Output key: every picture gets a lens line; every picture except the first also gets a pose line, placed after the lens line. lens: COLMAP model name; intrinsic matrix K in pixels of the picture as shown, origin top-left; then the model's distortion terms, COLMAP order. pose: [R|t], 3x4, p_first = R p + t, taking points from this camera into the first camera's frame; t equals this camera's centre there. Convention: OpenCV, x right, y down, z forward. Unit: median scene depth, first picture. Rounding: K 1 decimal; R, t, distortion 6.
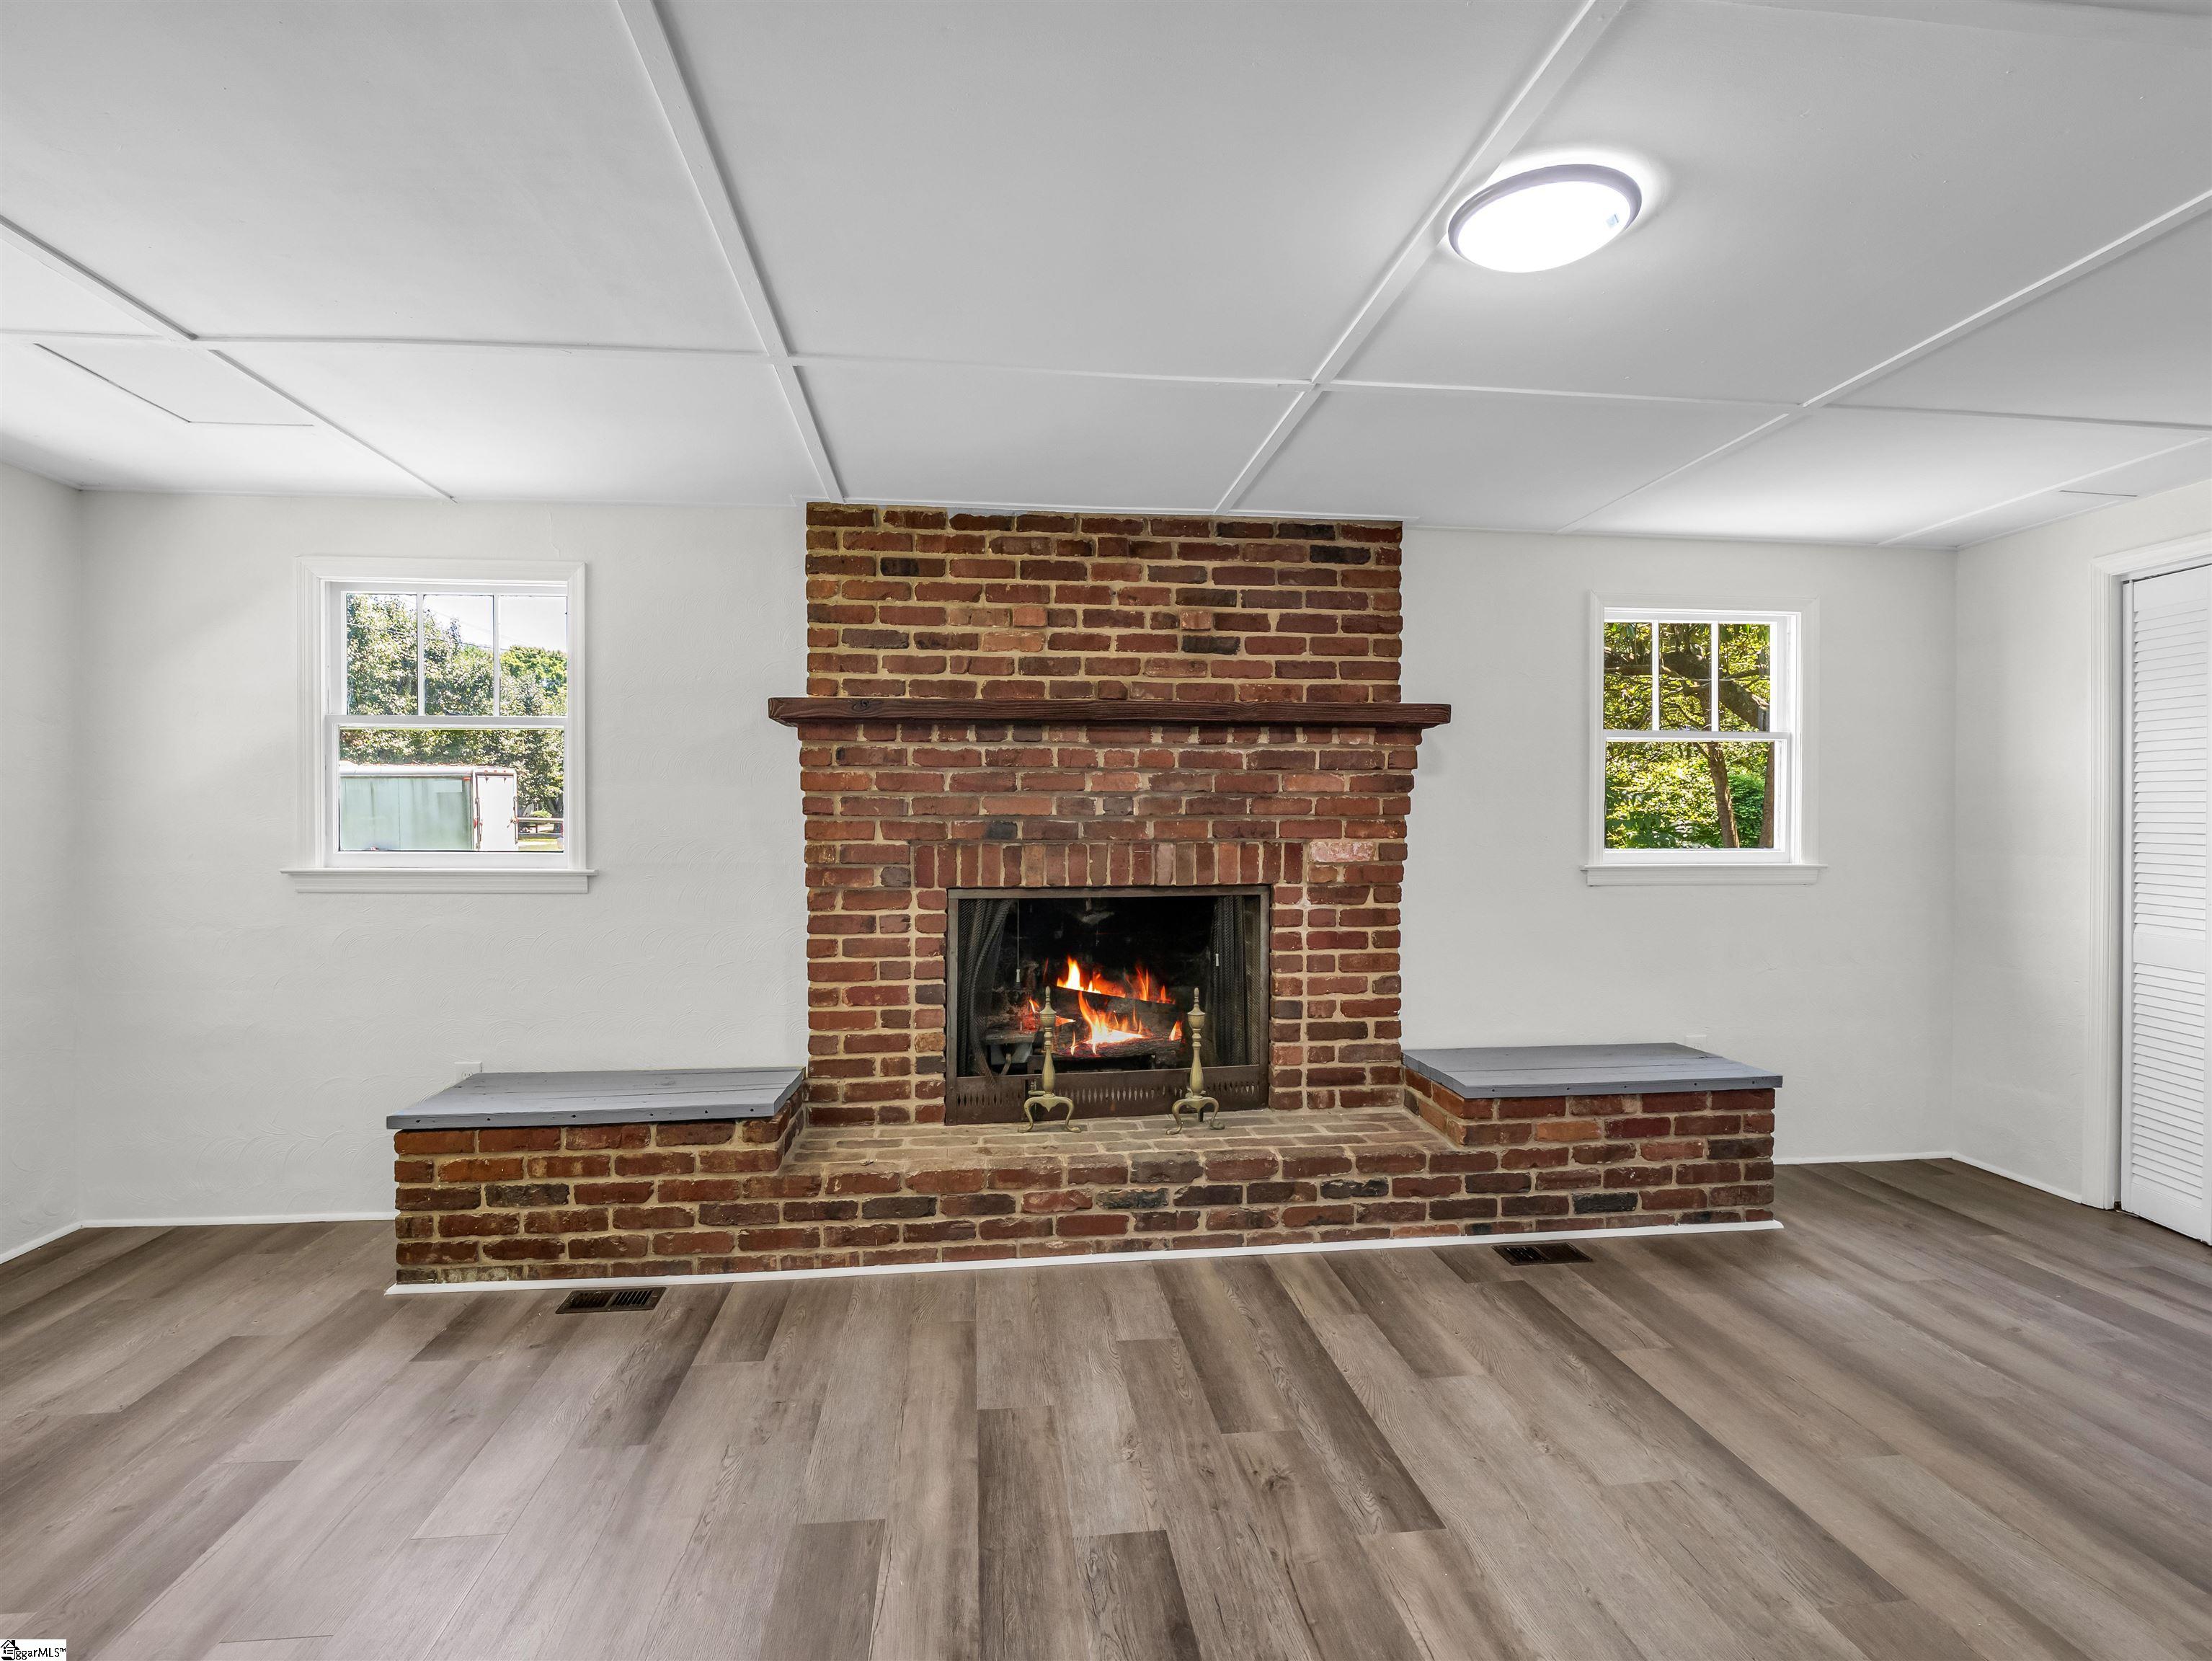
lens RADIAL K [[1071.5, 0, 1100.0], [0, 1071.5, 830.3], [0, 0, 1]] dist [-0.017925, -0.000421]
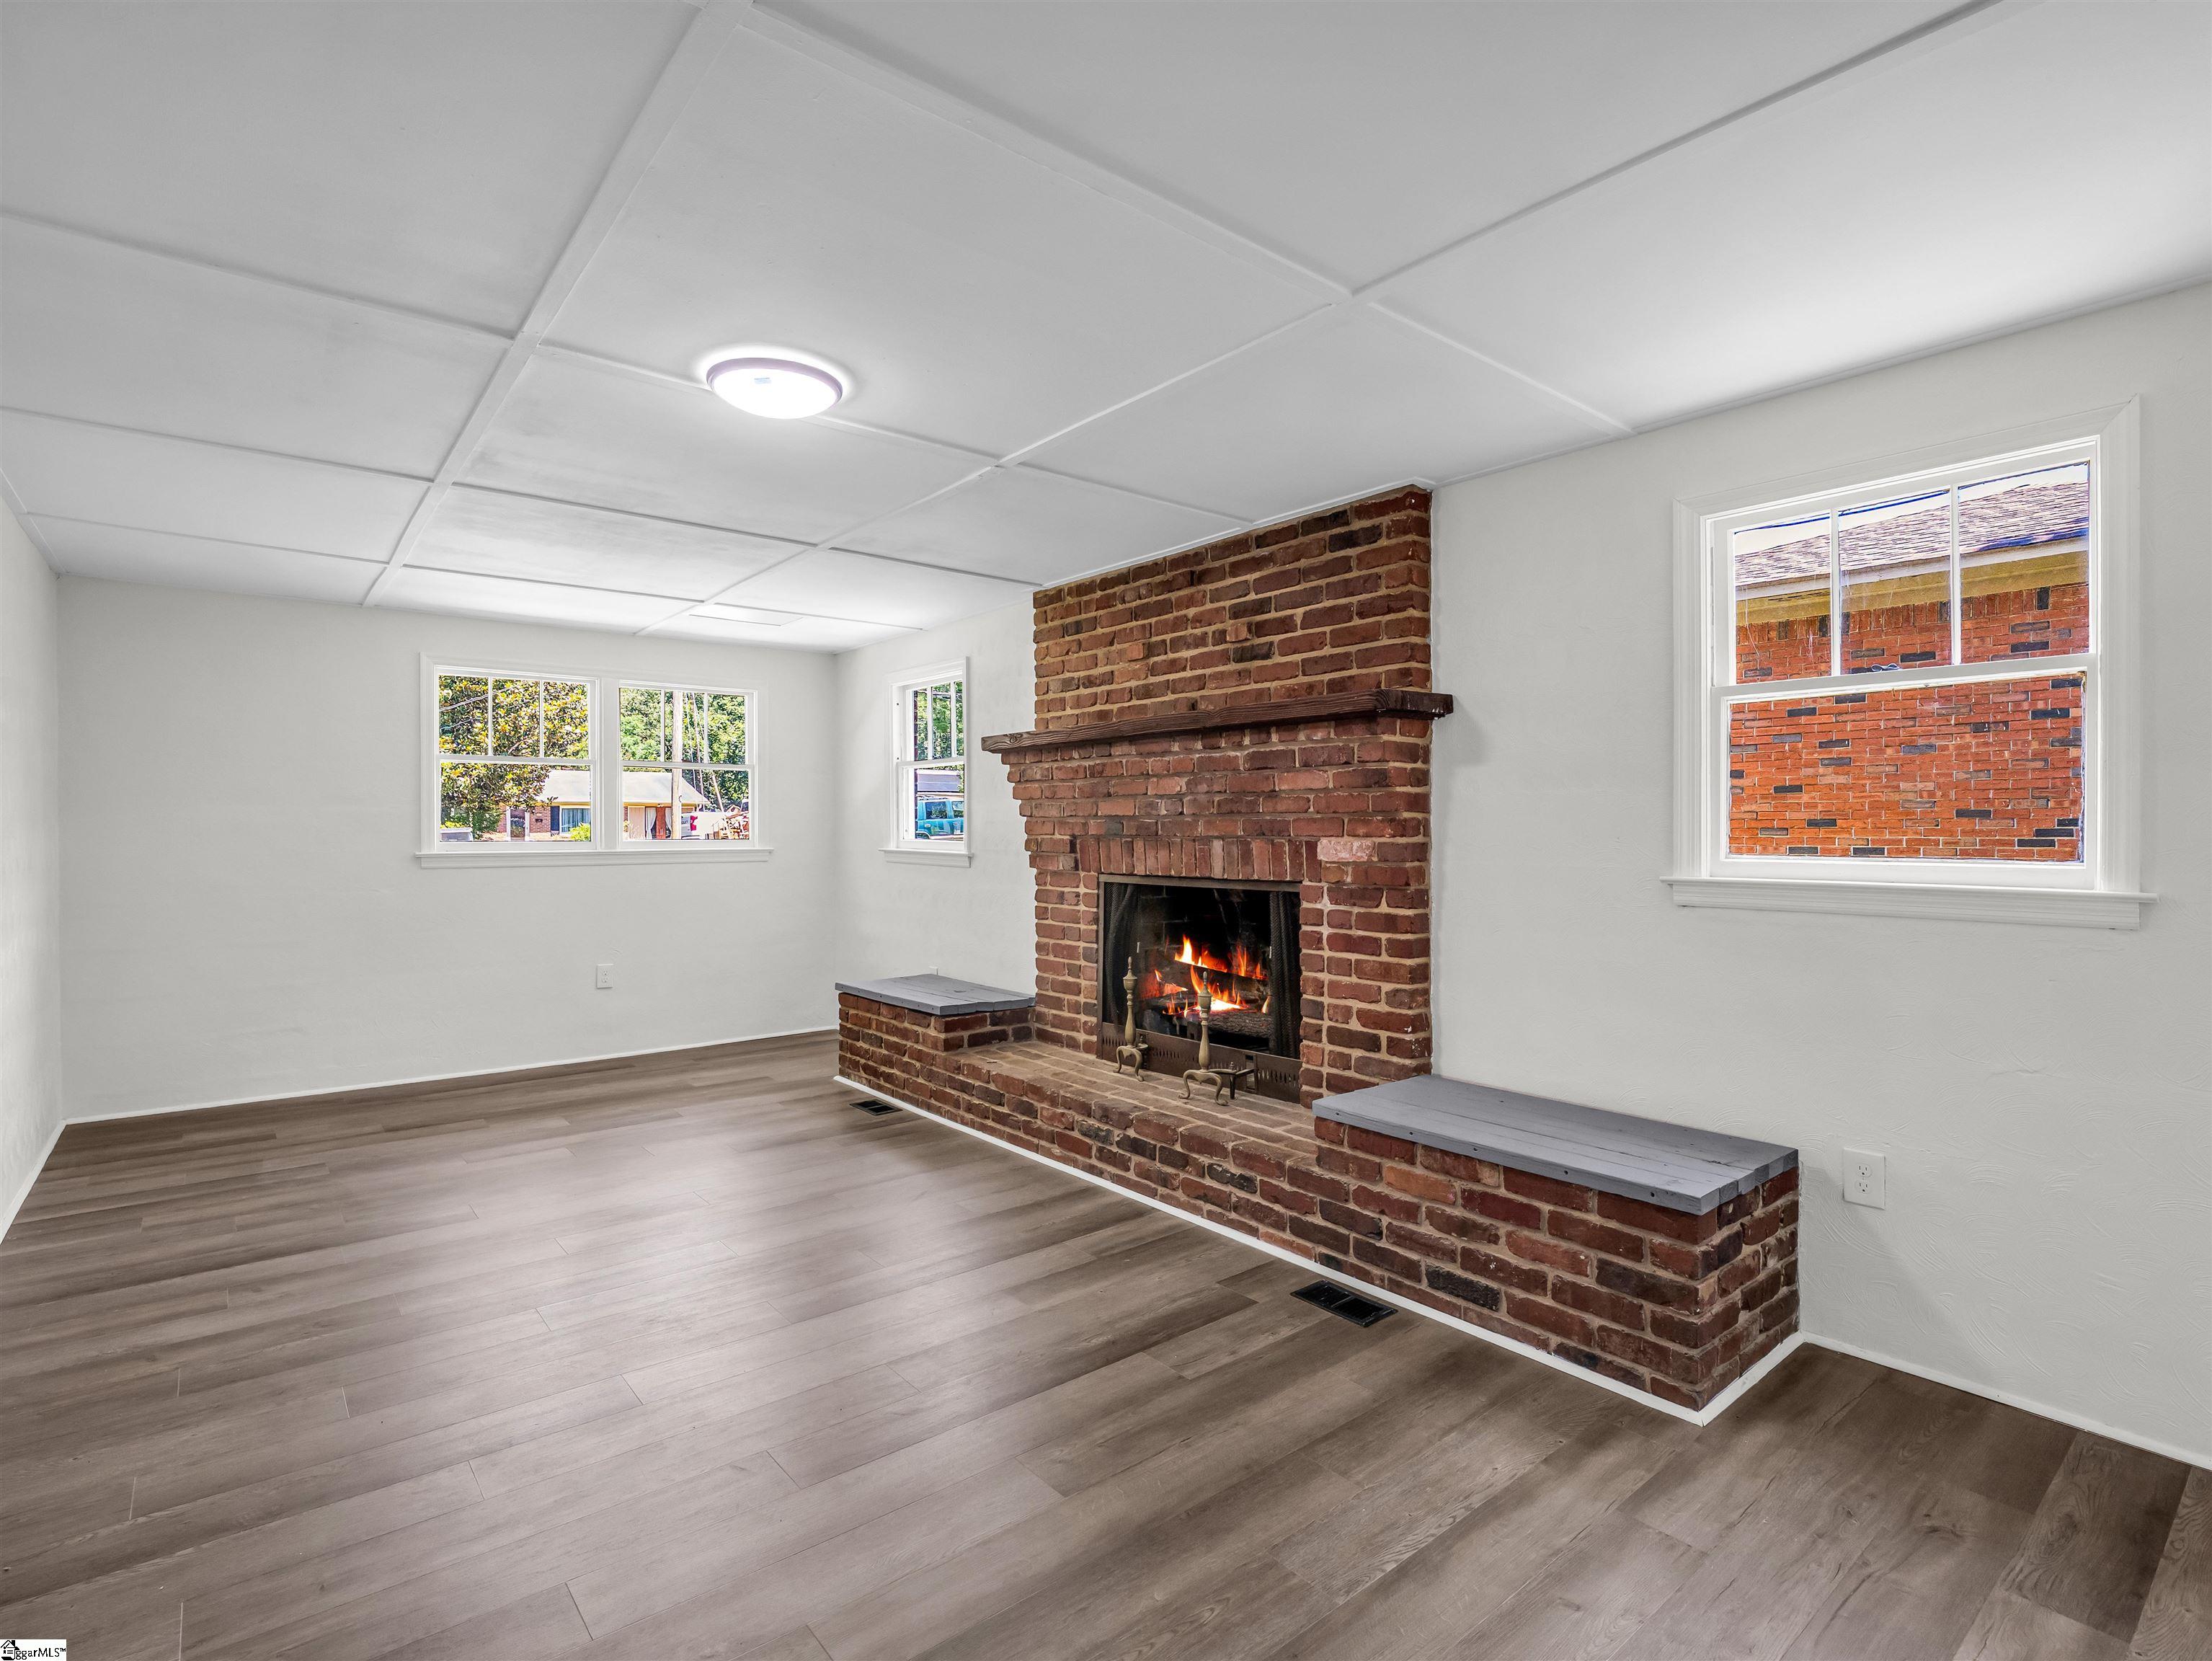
lens RADIAL K [[1071.5, 0, 1106.1], [0, 1071.5, 829.8], [0, 0, 1]] dist [-0.017925, -0.000421]
pose [[0.551504, 0.003028, -0.834167, 0.930882], [0.000688, 0.999991, 0.004085, -0.002788], [0.834172, -0.002827, 0.551497, 0.302676]]
